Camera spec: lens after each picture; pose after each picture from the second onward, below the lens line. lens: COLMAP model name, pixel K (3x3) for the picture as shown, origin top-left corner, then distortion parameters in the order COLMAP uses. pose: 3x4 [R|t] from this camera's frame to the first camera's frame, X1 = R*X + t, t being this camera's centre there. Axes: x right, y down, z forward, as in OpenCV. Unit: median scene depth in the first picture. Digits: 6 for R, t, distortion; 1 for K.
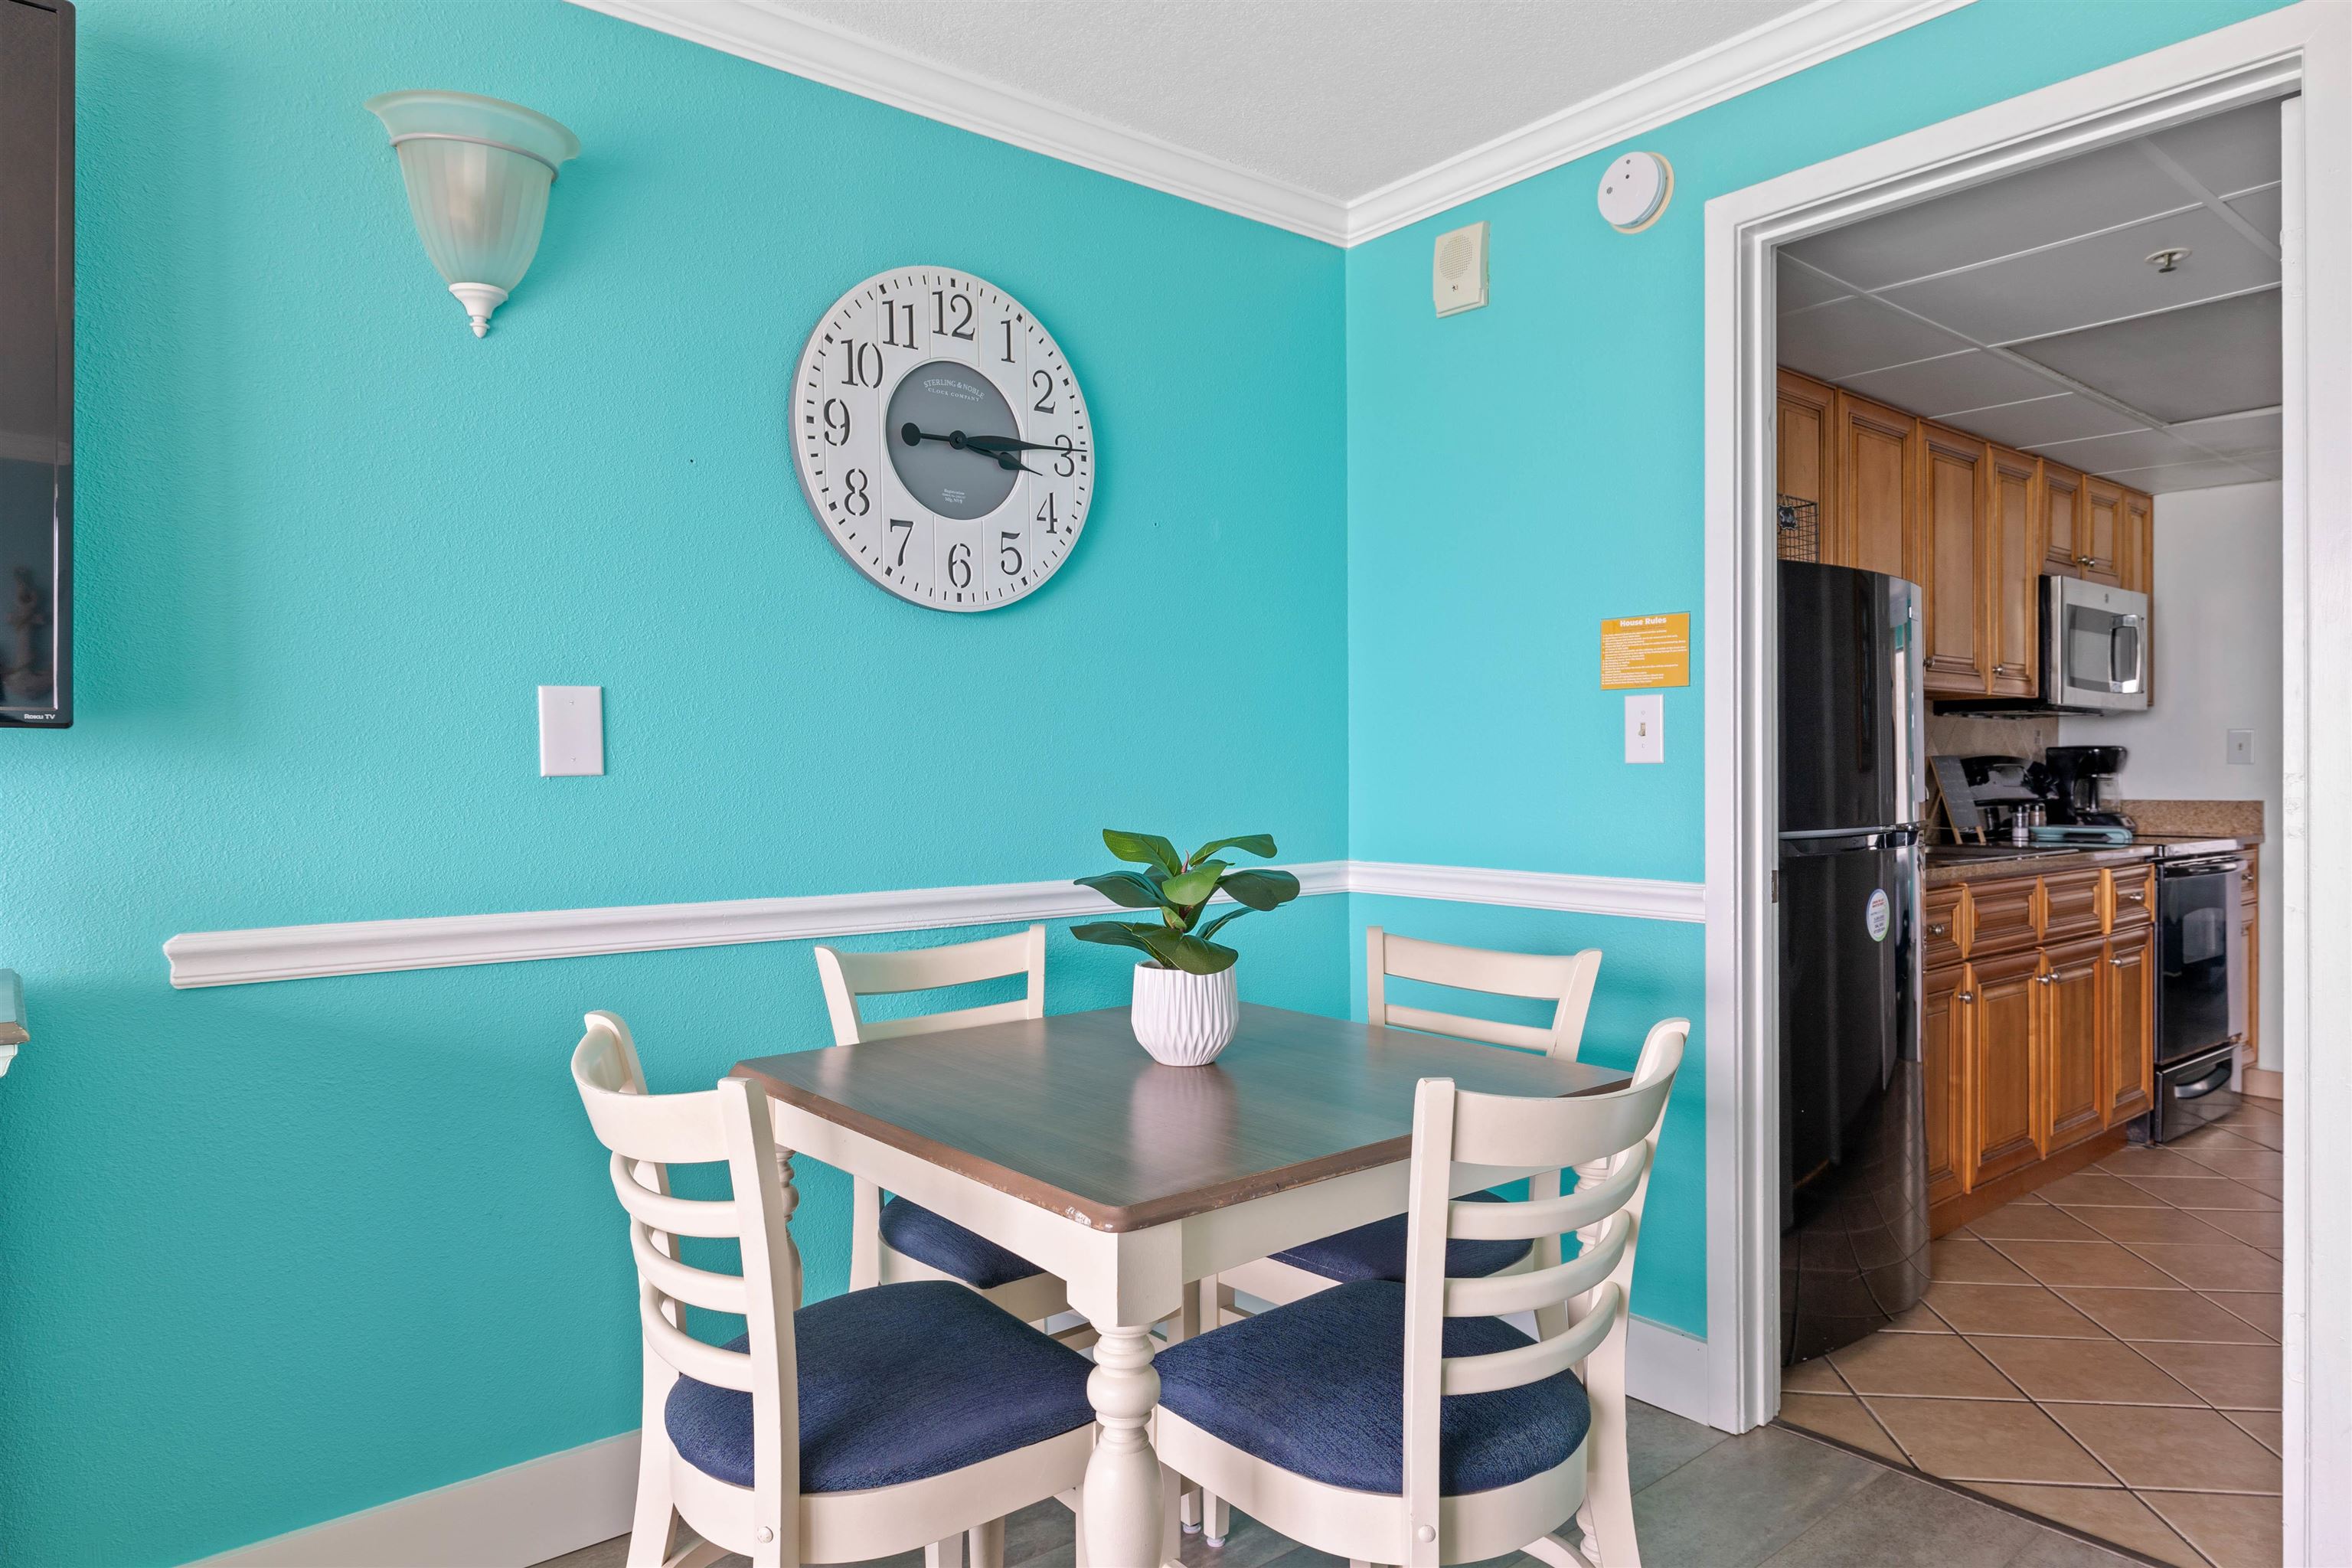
lens RADIAL K [[1463.8, 0, 1176.0], [0, 1463.8, 784.0], [0, 0, 1]] dist [0.000456, 0.000425]
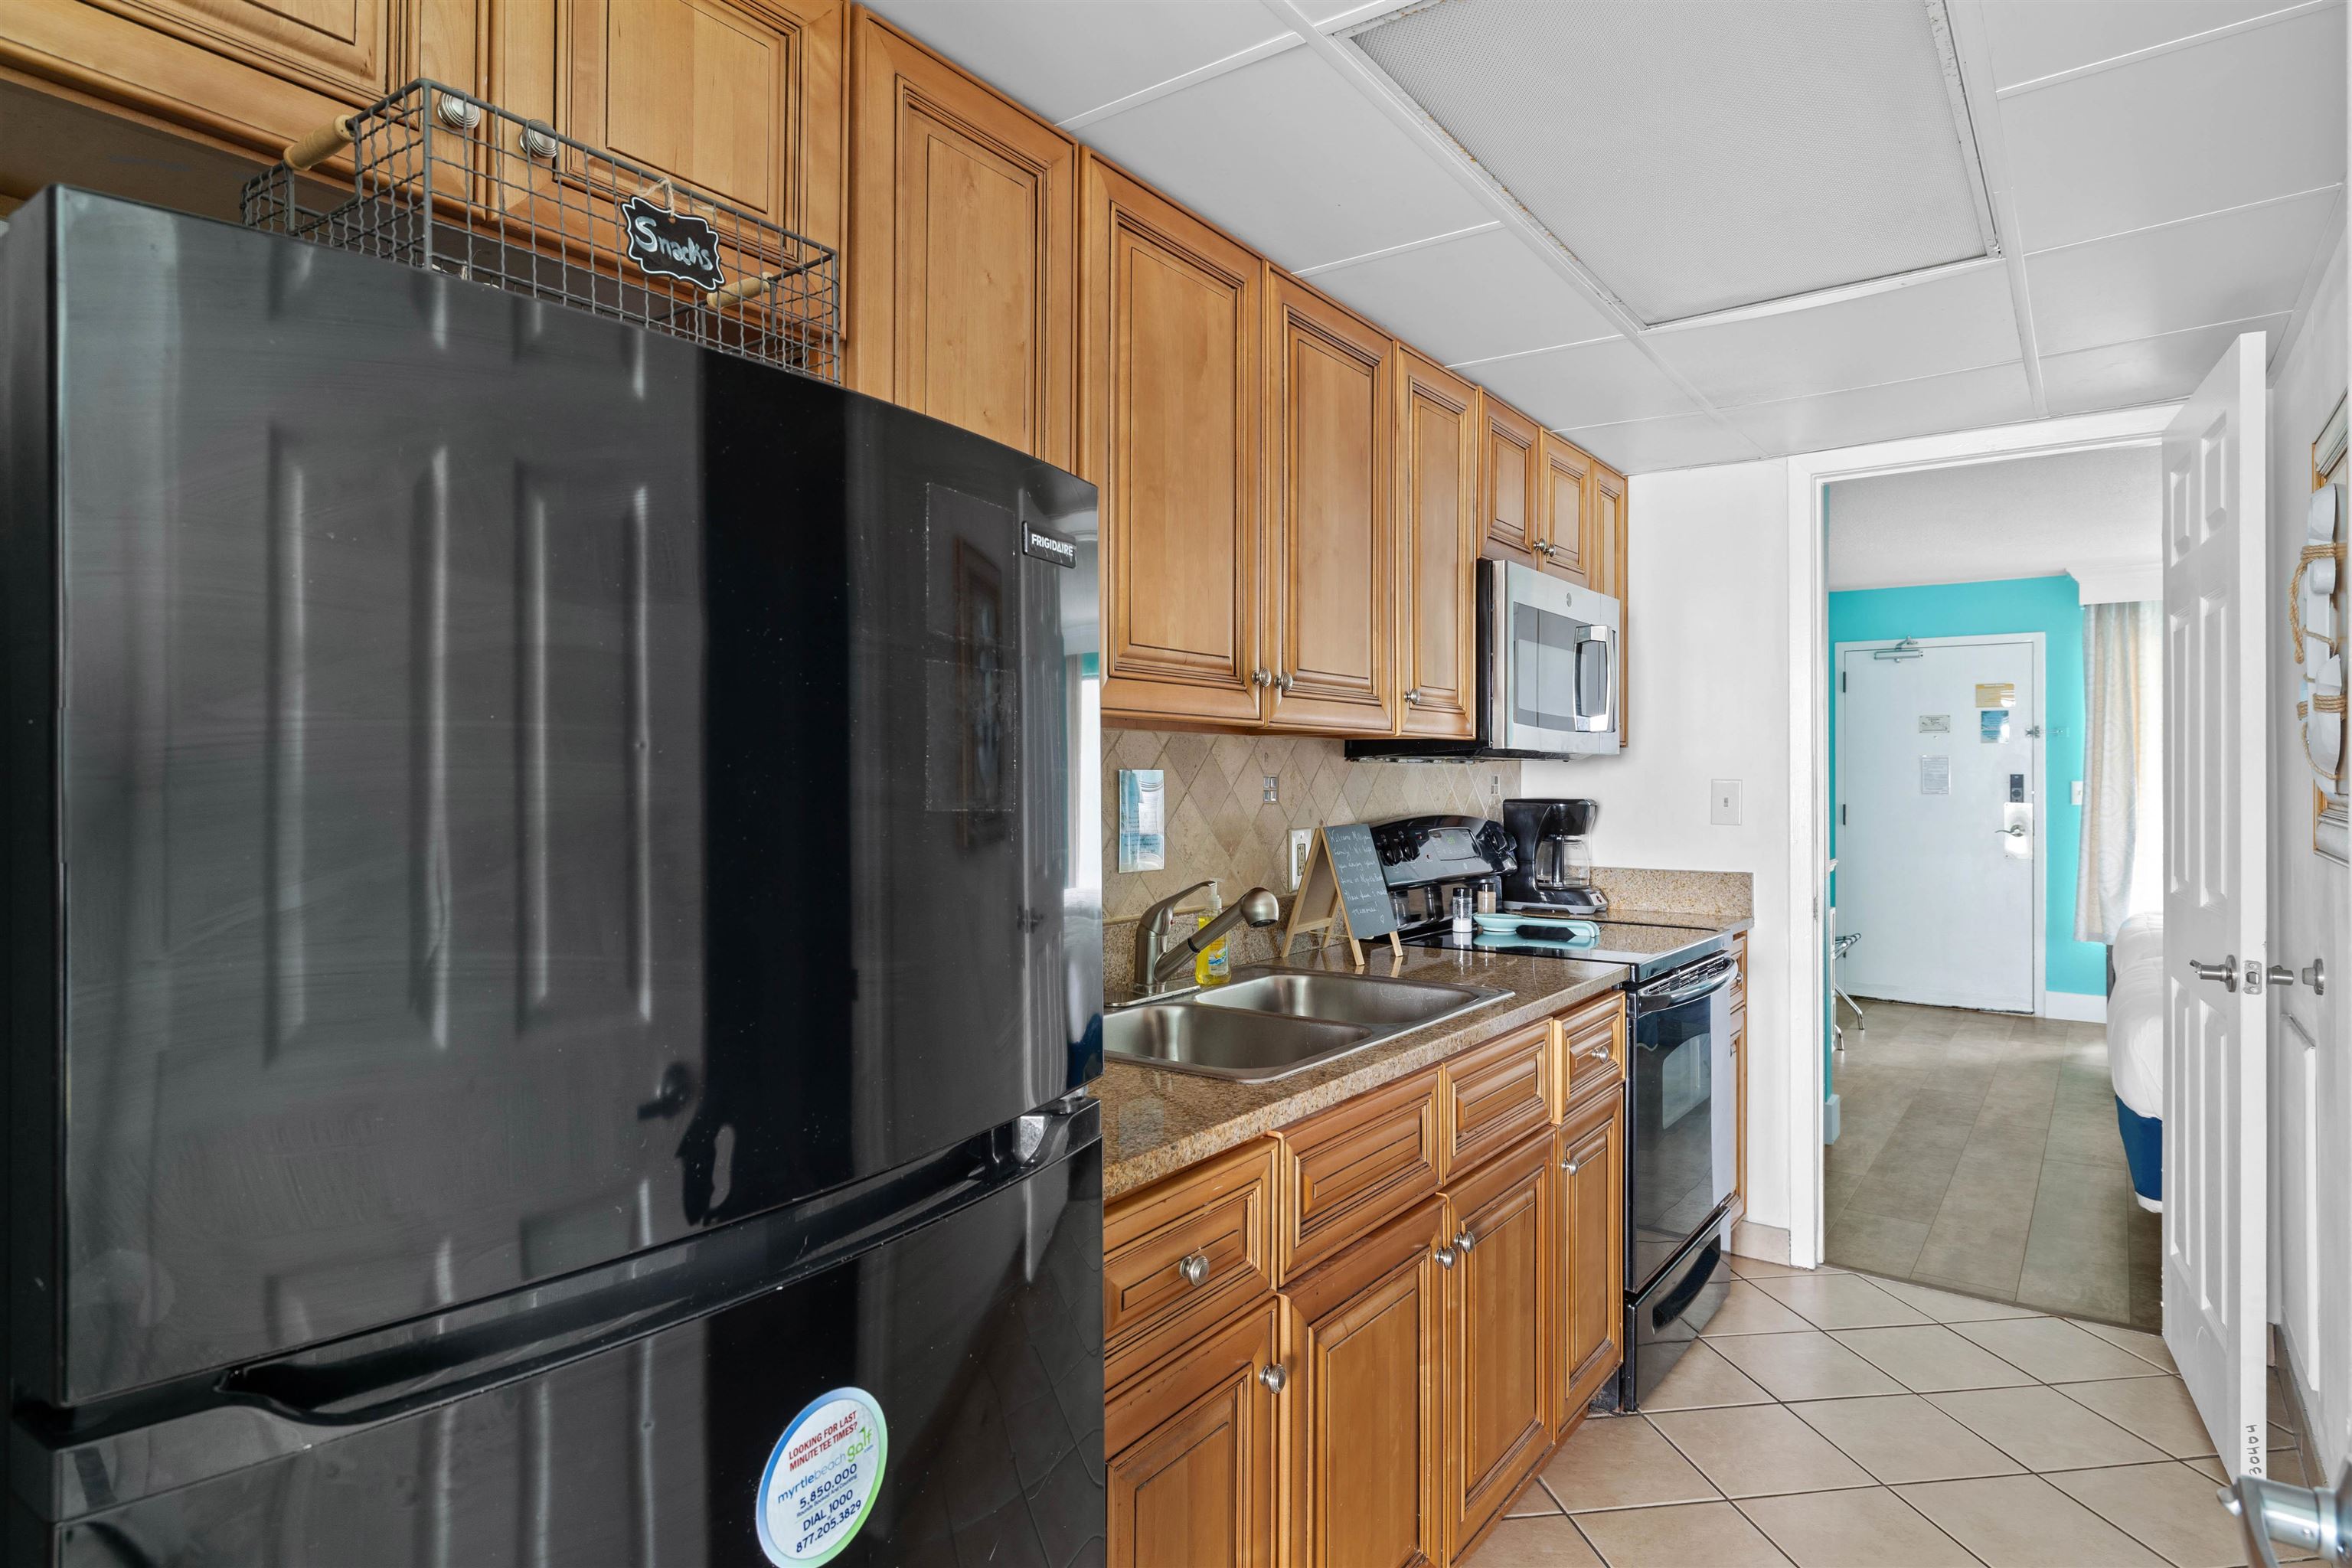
lens RADIAL K [[1313.9, 0, 1176.0], [0, 1313.9, 784.0], [0, 0, 1]] dist [-0.000489, 0.000025]
pose [[0.968176, 0.002817, 0.250254, 0.284100], [-0.001999, 0.999992, -0.003522, -0.033521], [-0.250262, 0.002909, 0.968174, 0.418930]]
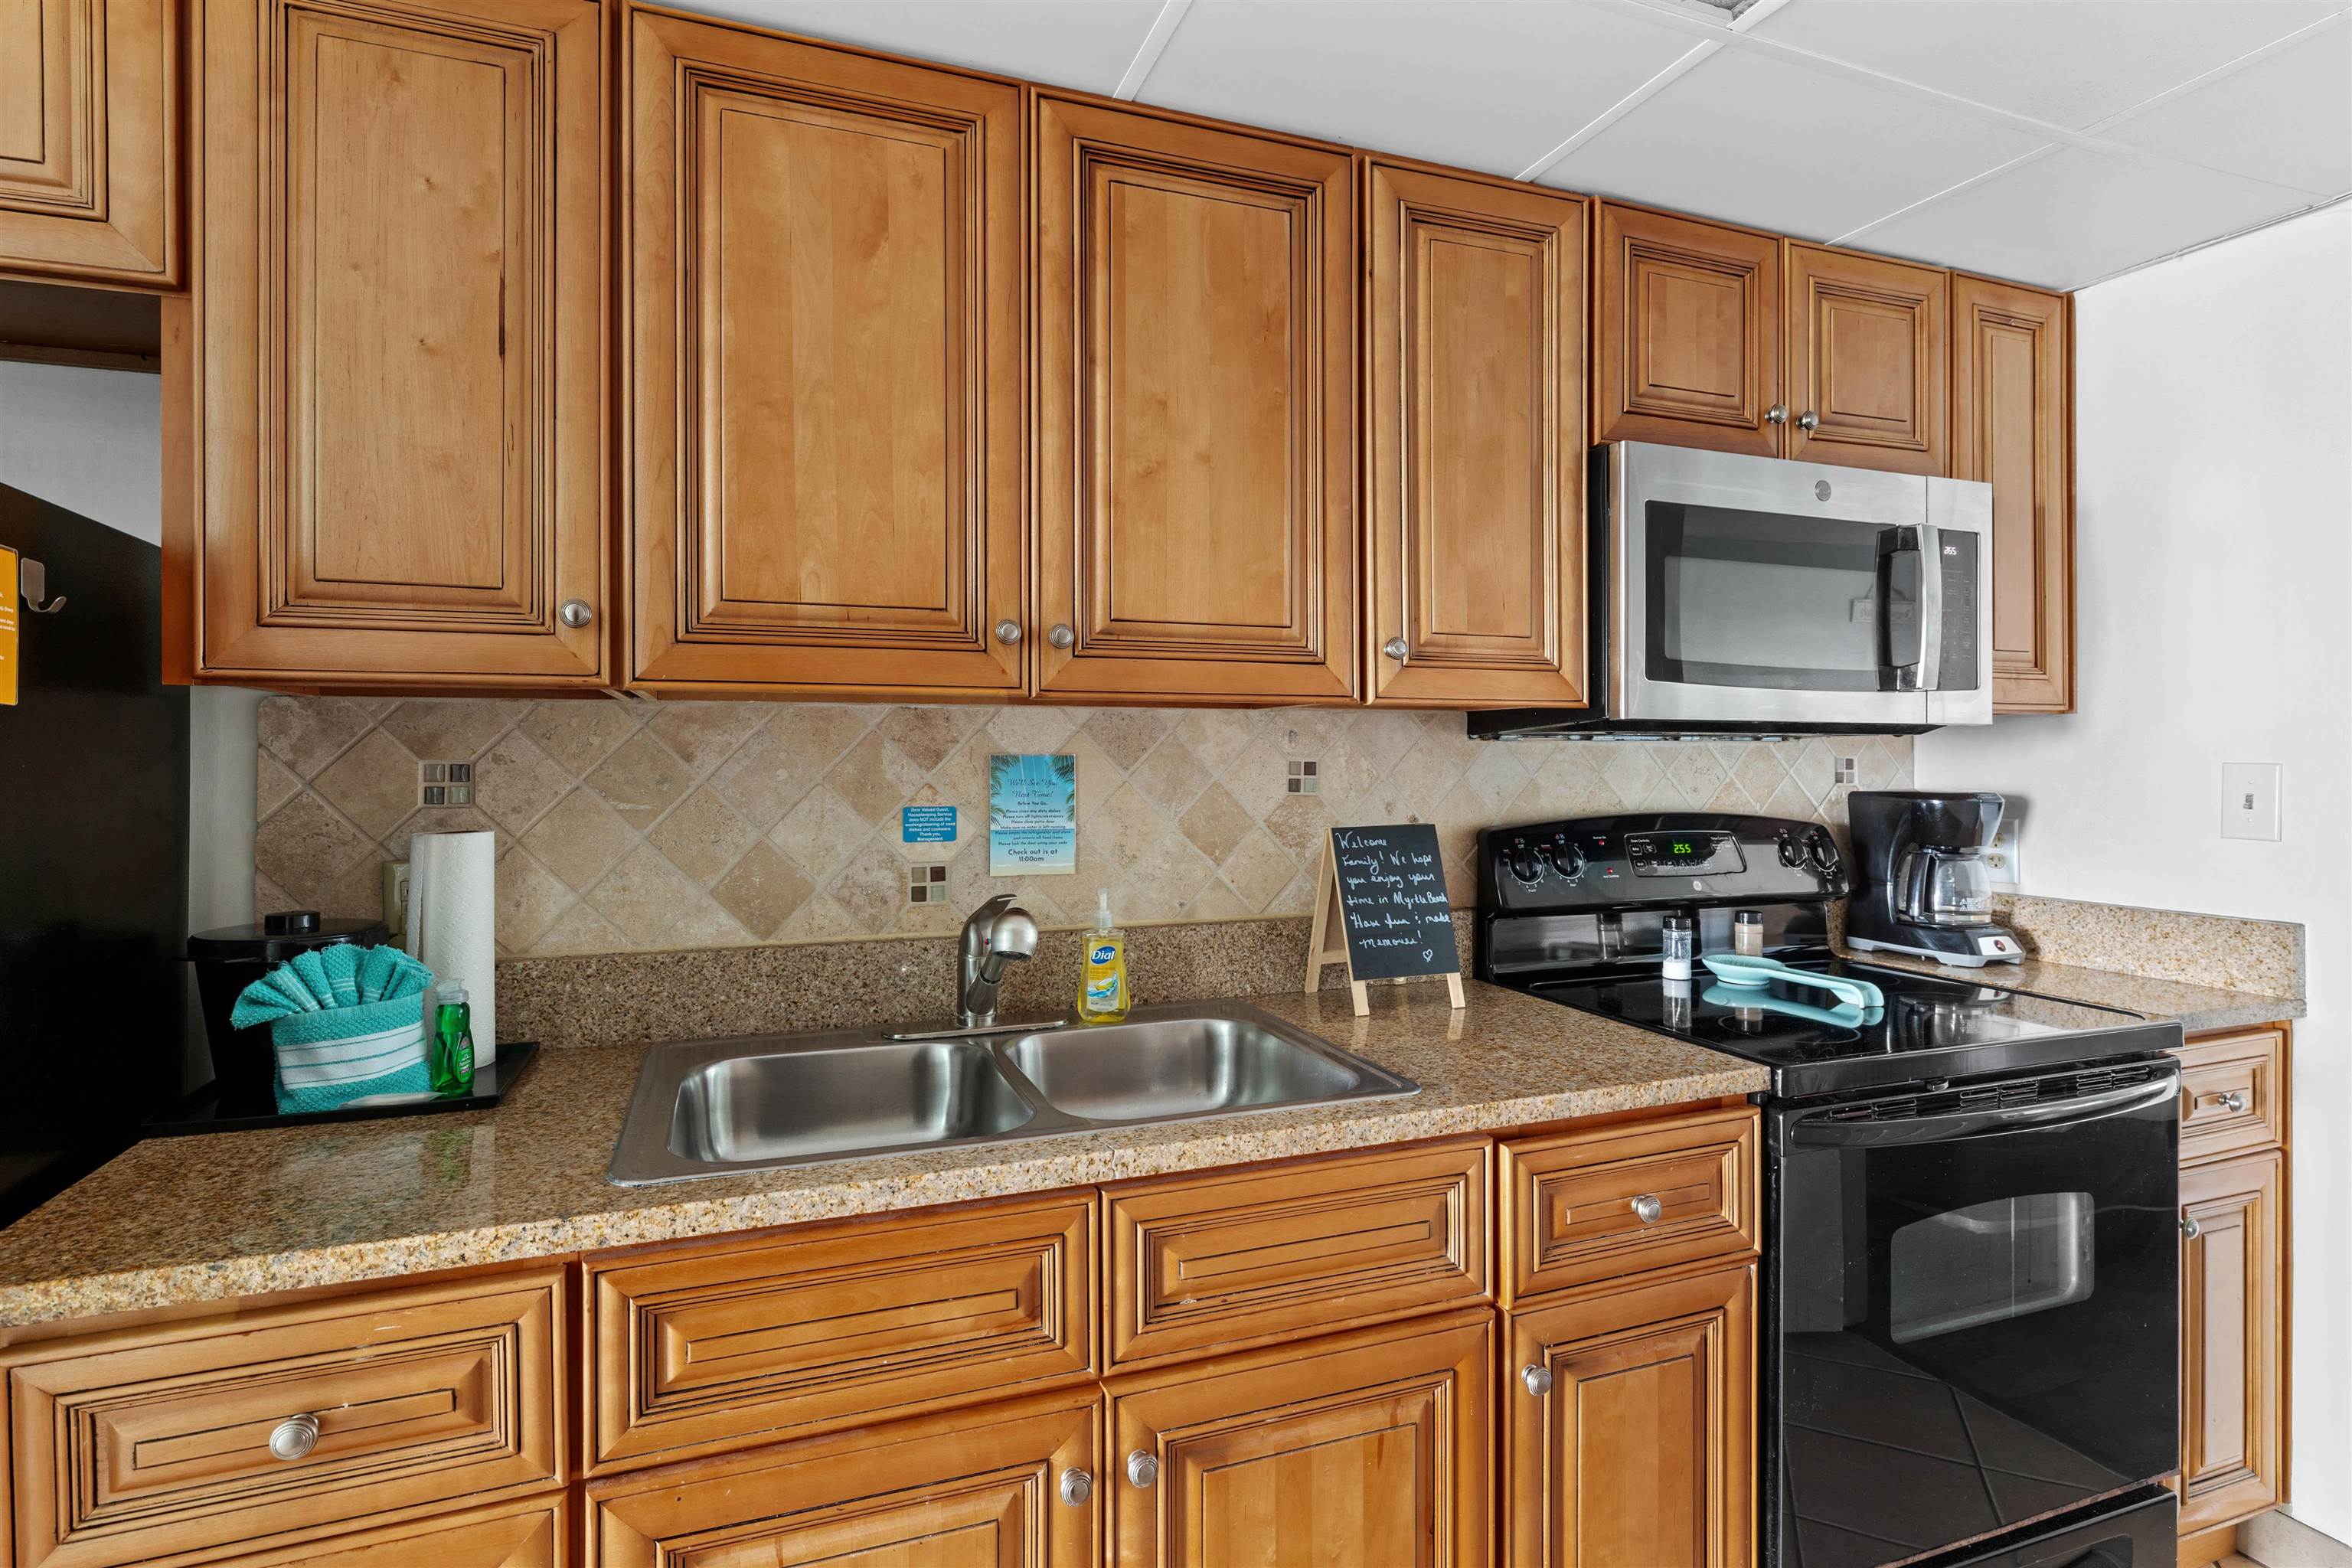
lens RADIAL K [[1191.5, 0, 1201.7], [0, 1191.5, 766.4], [0, 0, 1]] dist [-0.003915, 0.000790]
pose [[0.944502, 0.005281, -0.328462, 0.561520], [-0.004509, 0.999985, 0.003110, -0.037934], [0.328473, -0.001457, 0.944512, 0.562835]]
